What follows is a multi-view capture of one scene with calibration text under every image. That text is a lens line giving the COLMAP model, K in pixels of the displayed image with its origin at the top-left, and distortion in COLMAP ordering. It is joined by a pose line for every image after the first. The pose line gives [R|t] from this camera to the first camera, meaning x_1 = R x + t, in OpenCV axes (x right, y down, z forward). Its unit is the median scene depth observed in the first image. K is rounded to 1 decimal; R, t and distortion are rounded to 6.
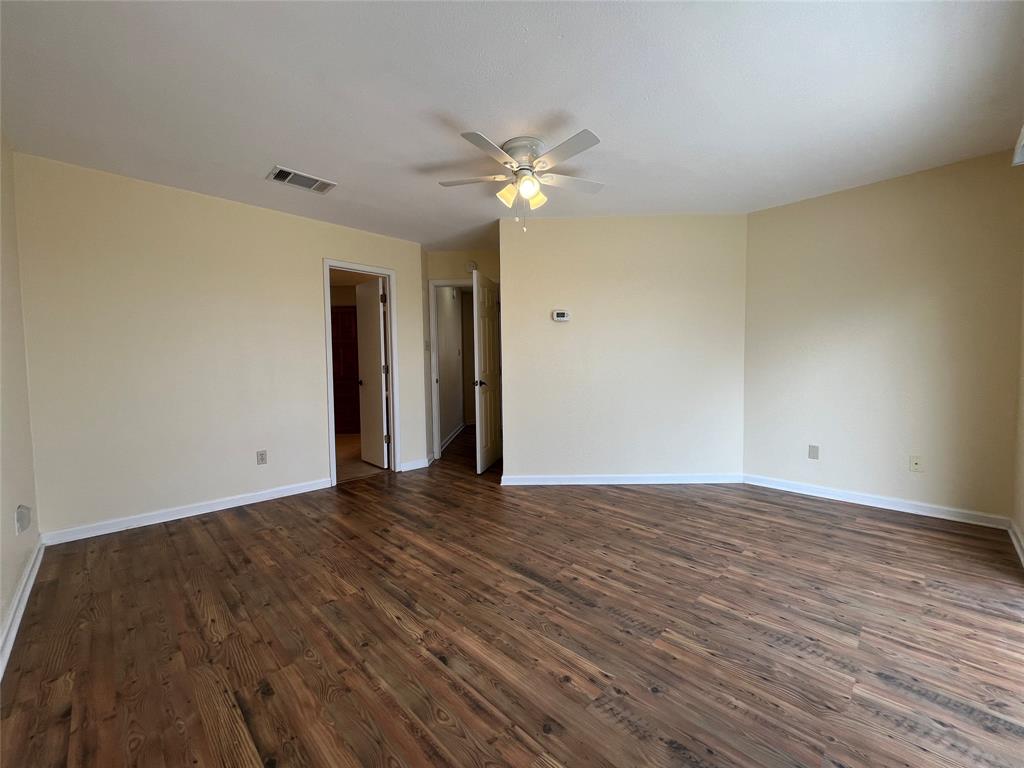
lens RADIAL K [[413.4, 0, 512.8], [0, 413.4, 383.0], [0, 0, 1]] dist [-0.007348, -0.000213]
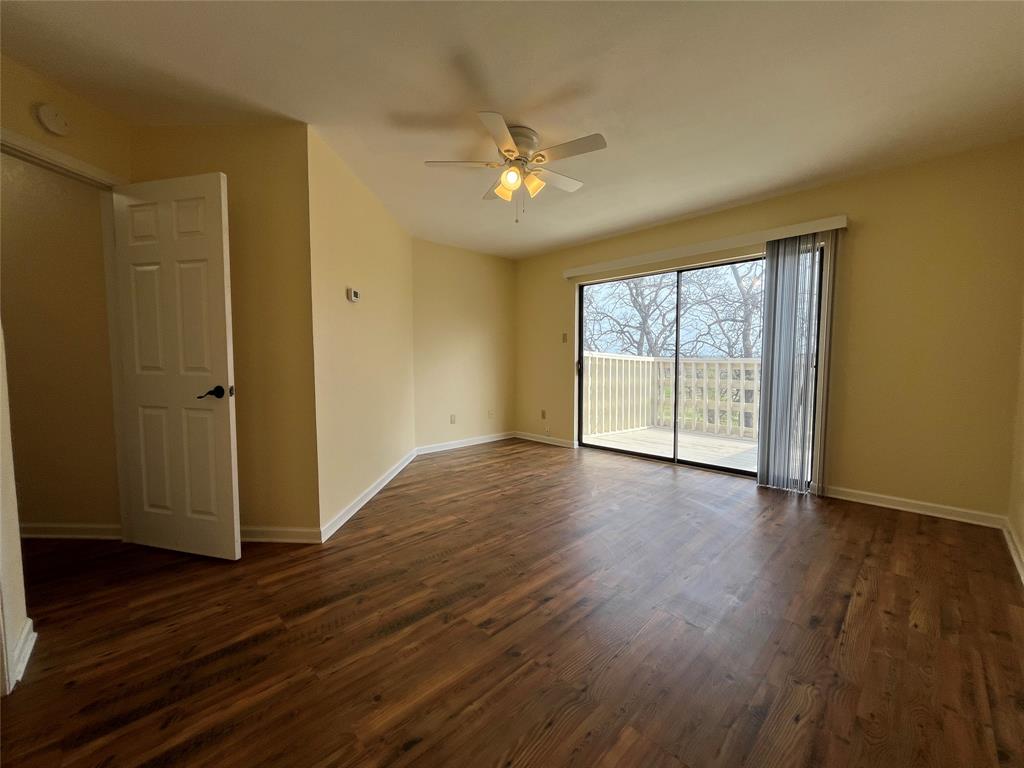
lens RADIAL K [[413.4, 0, 510.9], [0, 413.4, 384.7], [0, 0, 1]] dist [-0.007348, -0.000213]
pose [[0.010106, -0.054536, 0.998461, -0.896654], [0.045439, 0.997505, 0.054024, -0.031353], [-0.998916, 0.044823, 0.012559, 0.930125]]
